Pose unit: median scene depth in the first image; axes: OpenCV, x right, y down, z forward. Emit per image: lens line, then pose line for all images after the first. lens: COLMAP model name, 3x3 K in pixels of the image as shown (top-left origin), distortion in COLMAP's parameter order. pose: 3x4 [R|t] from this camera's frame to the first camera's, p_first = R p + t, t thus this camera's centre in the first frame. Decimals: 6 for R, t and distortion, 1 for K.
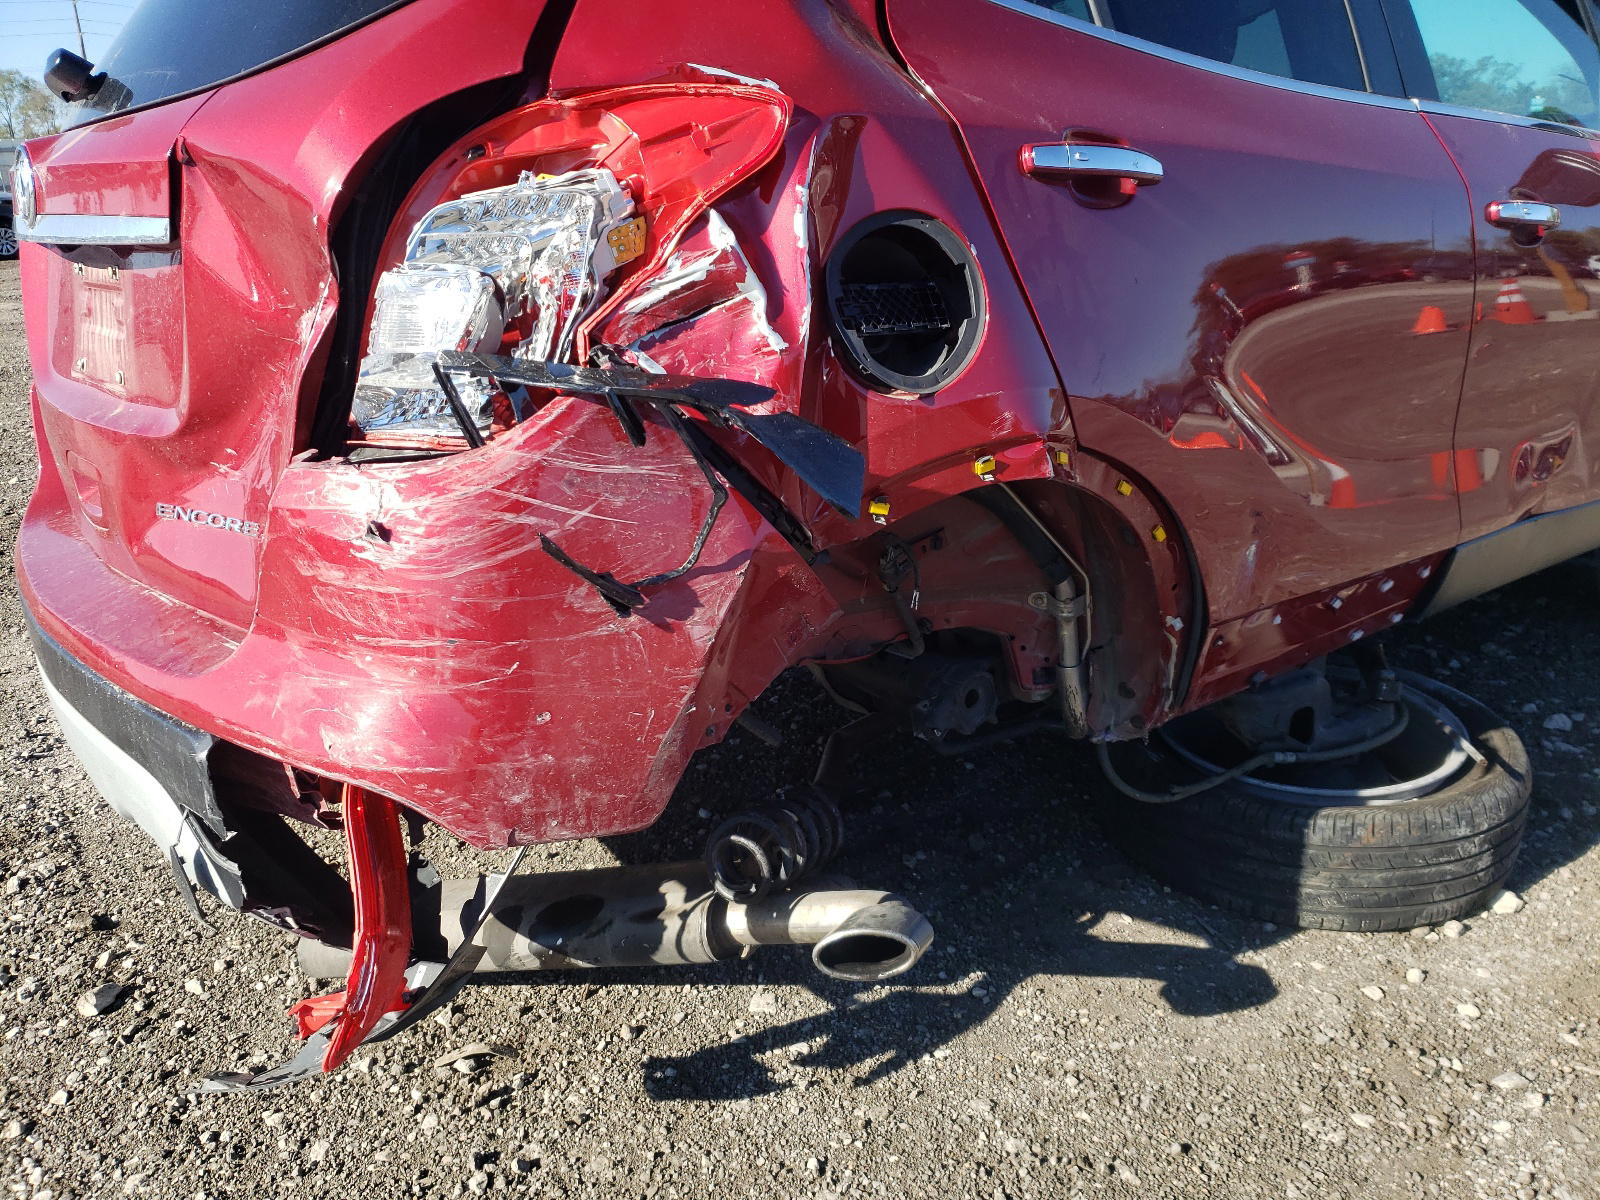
lens RADIAL K [[1213.7, 0, 800.8], [0, 1213.7, 676.3], [0, 0, 1]] dist [0.050370, -0.094932]
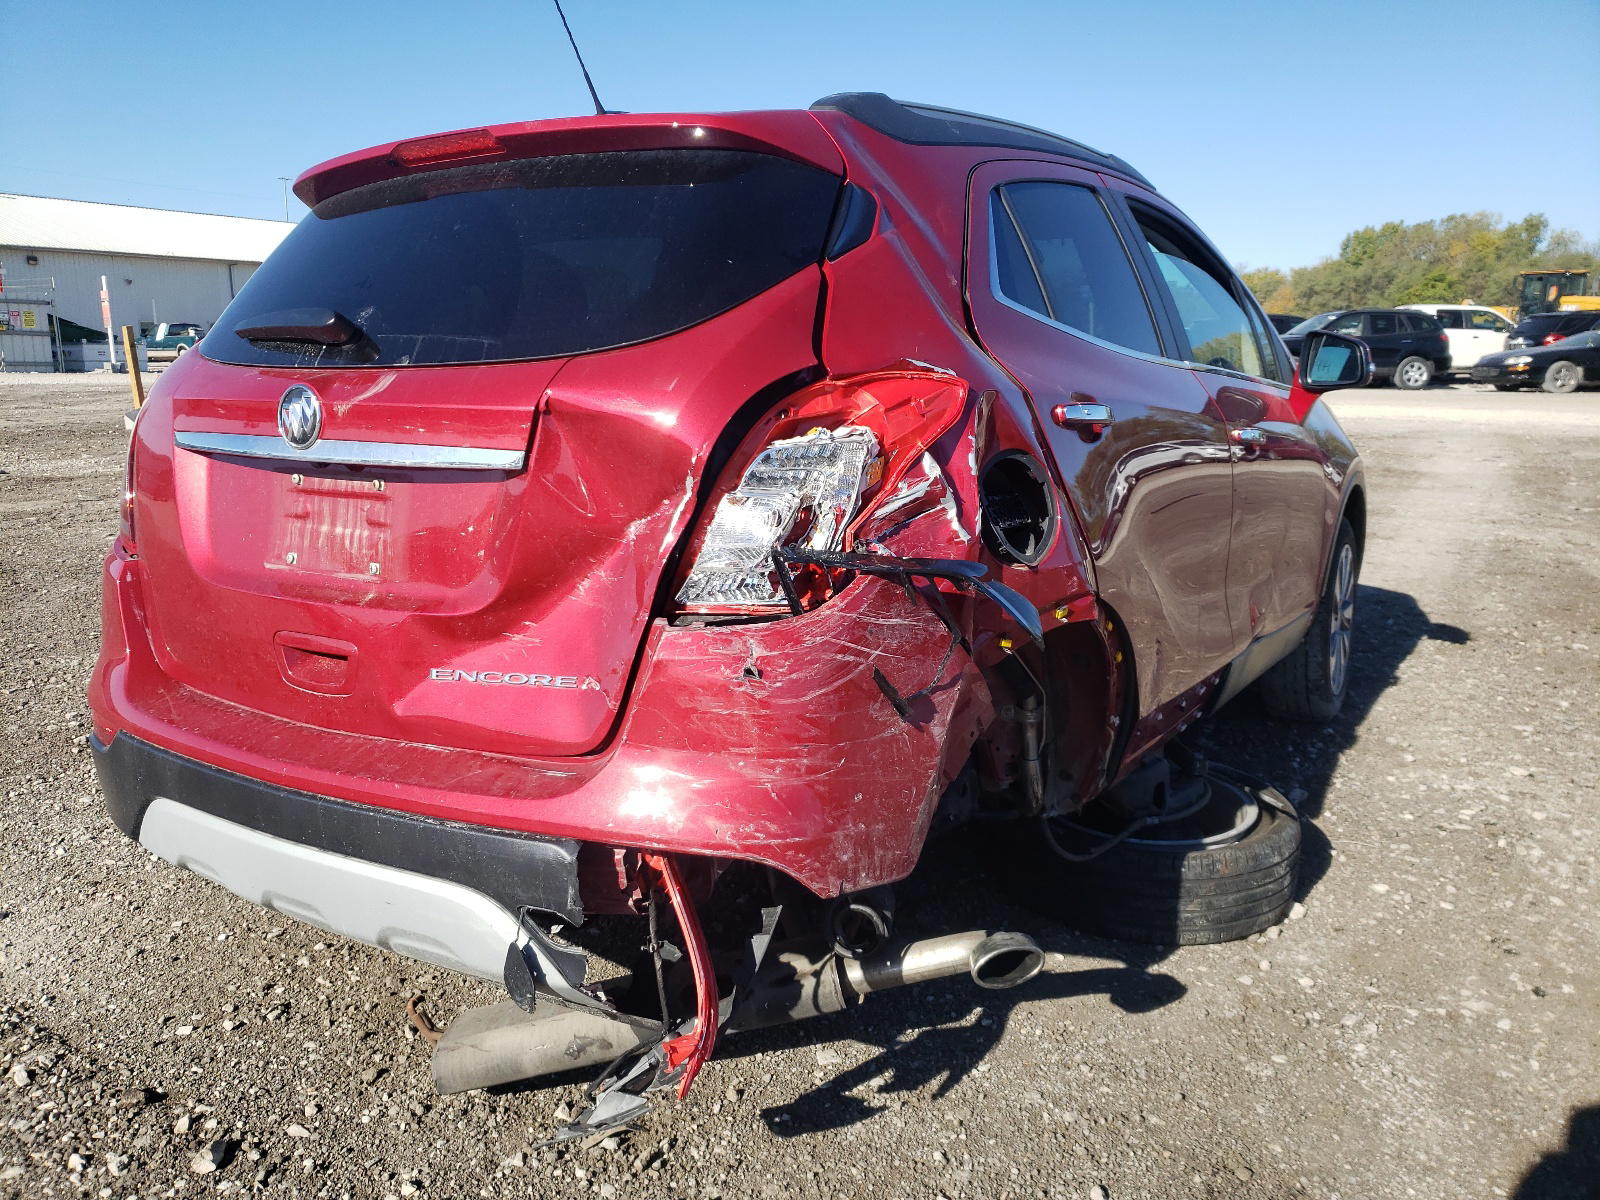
lens RADIAL K [[1213.7, 0, 800.8], [0, 1213.7, 676.3], [0, 0, 1]] dist [0.050370, -0.094932]
pose [[0.947632, -0.053299, 0.314886, -0.495278], [0.094894, 0.988437, -0.118271, 0.039172], [-0.304941, 0.141958, 0.941732, -0.230871]]
